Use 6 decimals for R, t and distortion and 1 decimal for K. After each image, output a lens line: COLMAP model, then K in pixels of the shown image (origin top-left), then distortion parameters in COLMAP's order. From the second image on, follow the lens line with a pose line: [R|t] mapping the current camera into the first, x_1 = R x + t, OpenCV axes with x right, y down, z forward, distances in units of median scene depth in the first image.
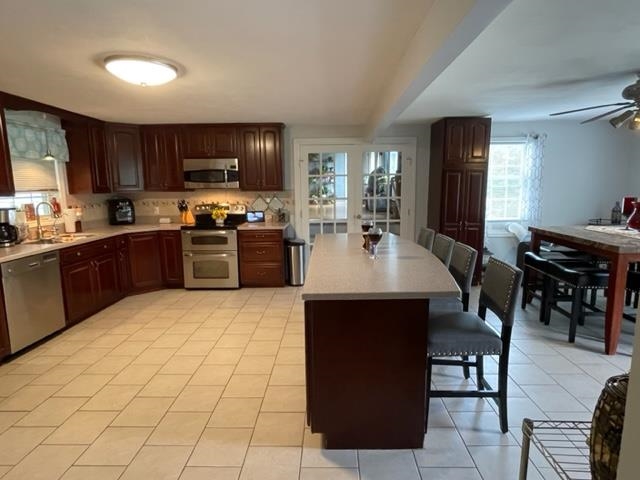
lens RADIAL K [[352.1, 0, 320.0], [0, 352.1, 240.0], [0, 0, 1]] dist [-0.000763, -0.000145]
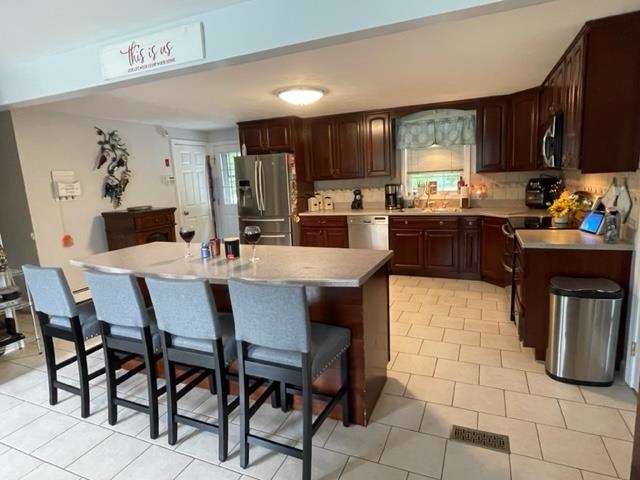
lens RADIAL K [[373.6, 0, 320.0], [0, 373.6, 240.0], [0, 0, 1]] dist [-0.021038, -0.000373]
pose [[-0.395972, 0.204781, -0.895137, 0.593363], [-0.080216, 0.963376, 0.255876, -0.195182], [0.914752, 0.173124, -0.365043, 1.054650]]
